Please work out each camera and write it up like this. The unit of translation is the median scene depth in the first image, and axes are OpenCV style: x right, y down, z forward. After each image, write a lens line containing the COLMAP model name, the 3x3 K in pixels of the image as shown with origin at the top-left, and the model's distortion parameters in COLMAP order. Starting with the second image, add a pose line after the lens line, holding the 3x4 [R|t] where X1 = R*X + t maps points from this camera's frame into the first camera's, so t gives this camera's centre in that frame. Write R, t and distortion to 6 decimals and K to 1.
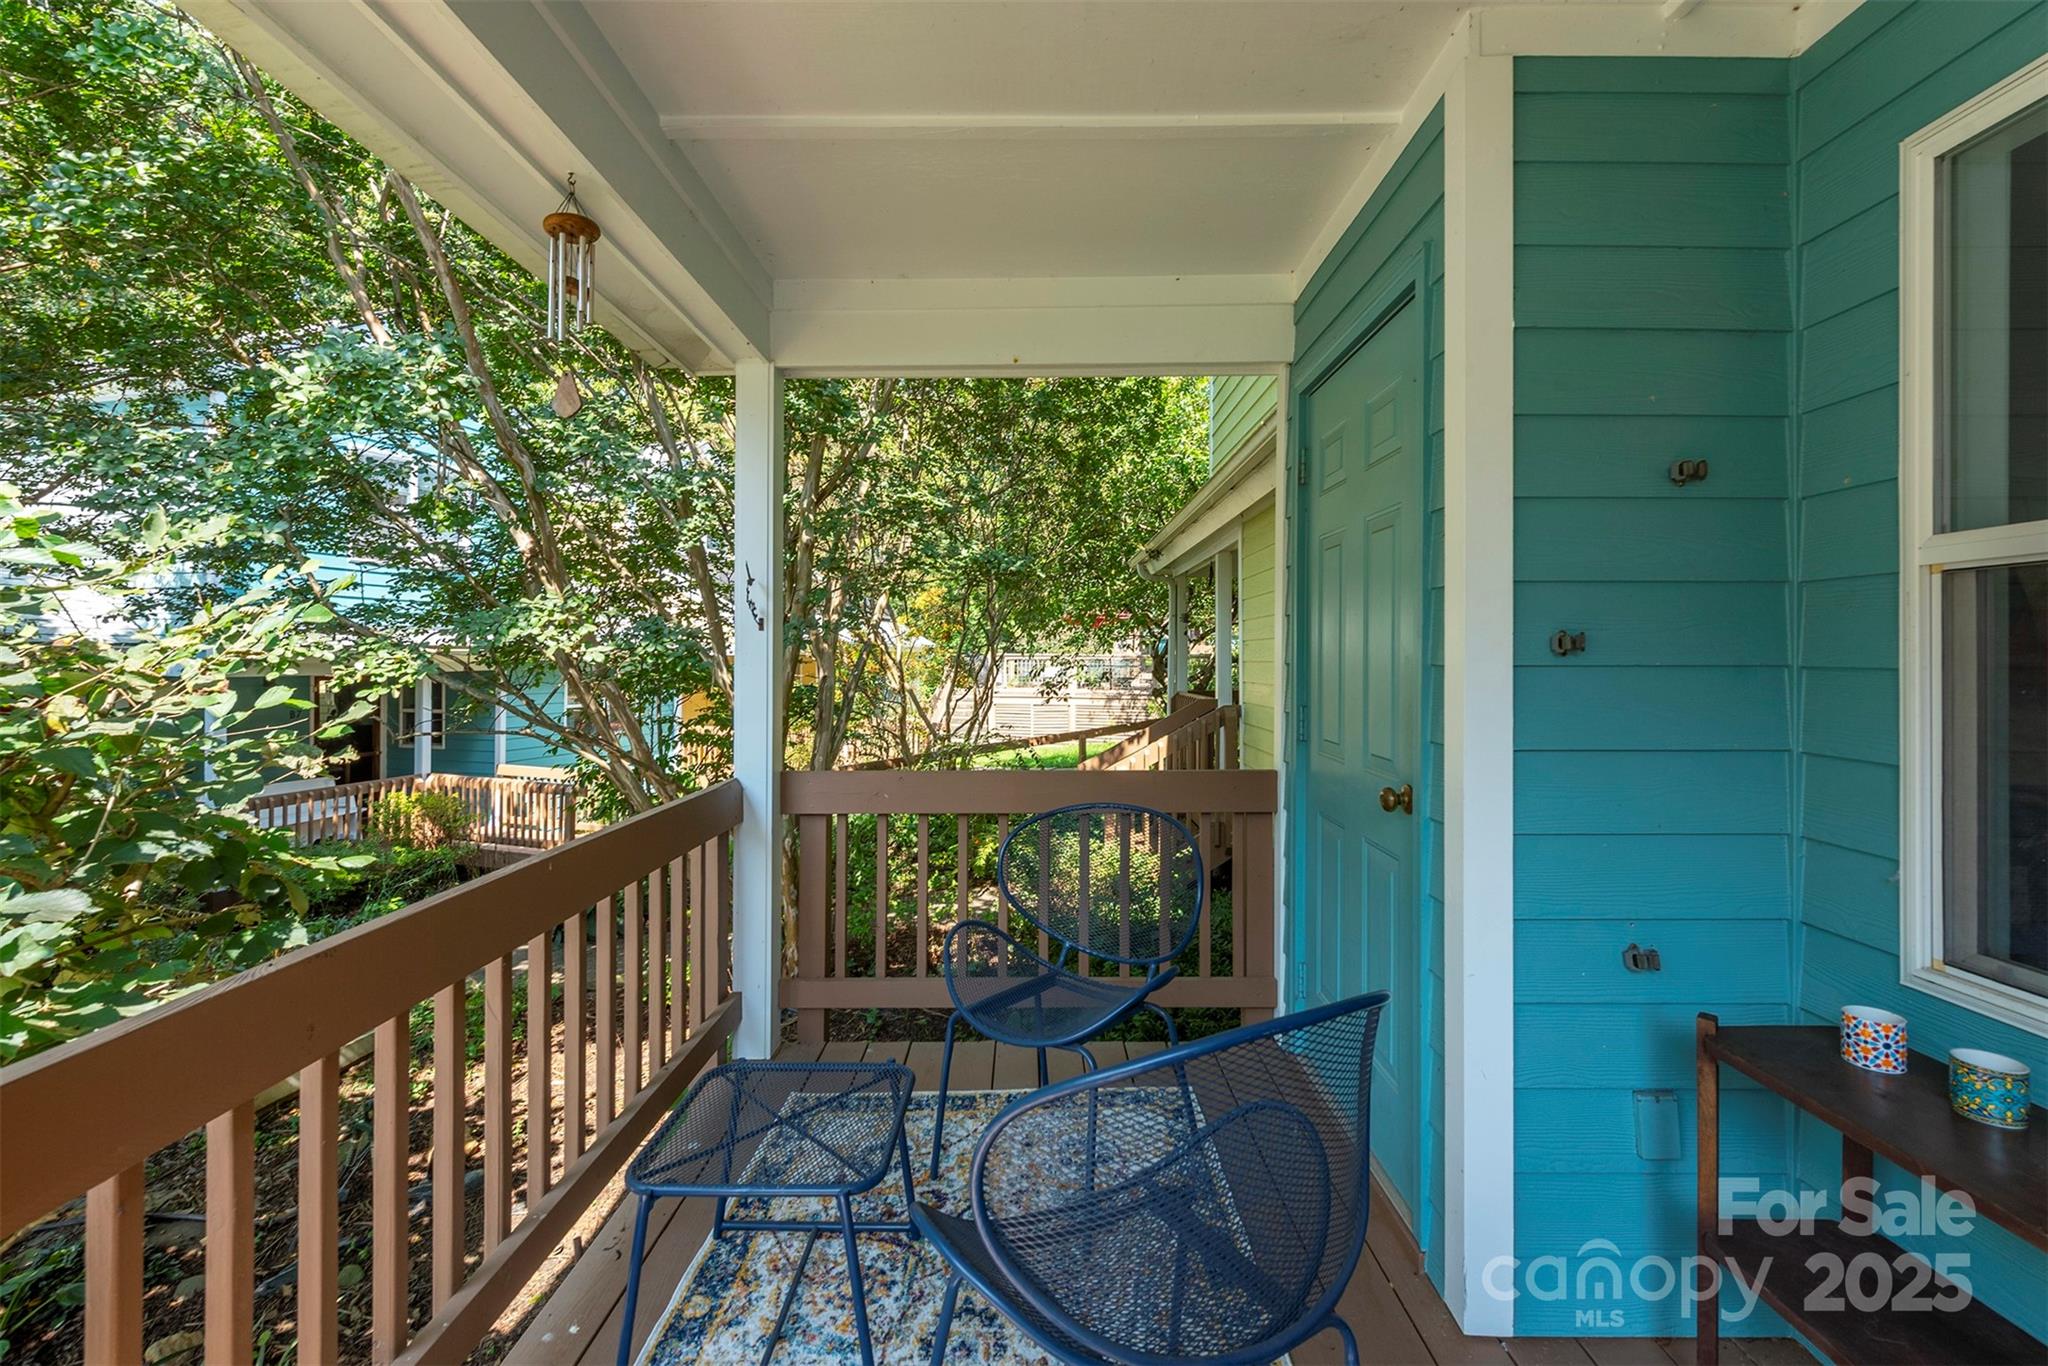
lens RADIAL K [[861.9, 0, 1025.6], [0, 861.9, 667.4], [0, 0, 1]] dist [0.004139, 0.000272]
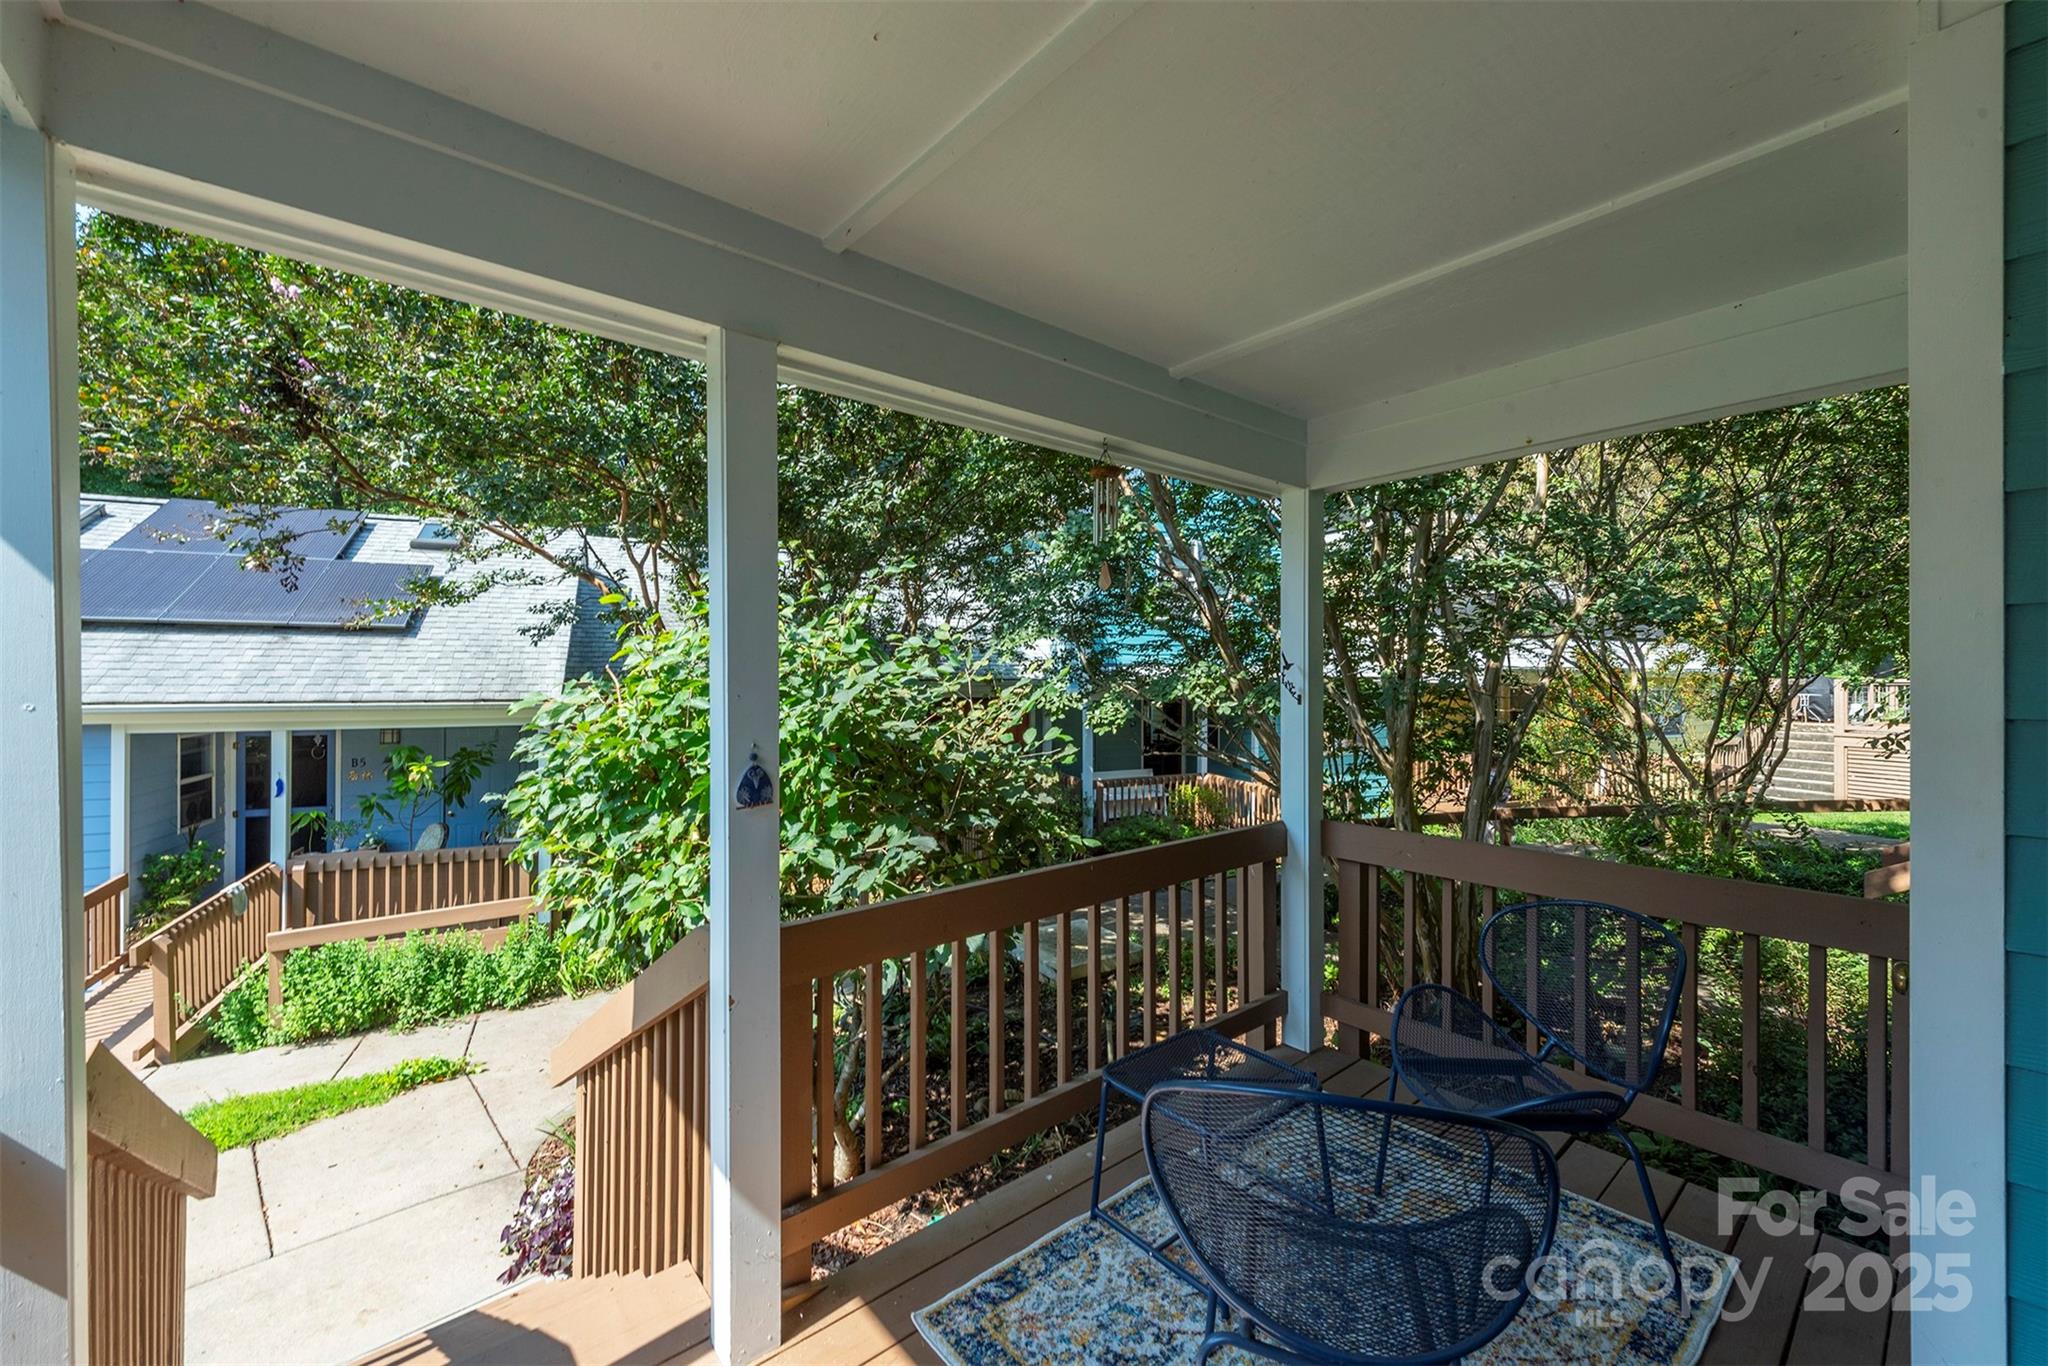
lens RADIAL K [[804.1, 0, 1020.3], [0, 804.1, 678.9], [0, 0, 1]] dist [0.001633, 0.000308]
pose [[0.635450, 0.002011, -0.772139, 0.261927], [-0.005107, 0.999986, -0.001598, -0.058487], [0.772125, 0.004959, 0.635451, -0.038417]]
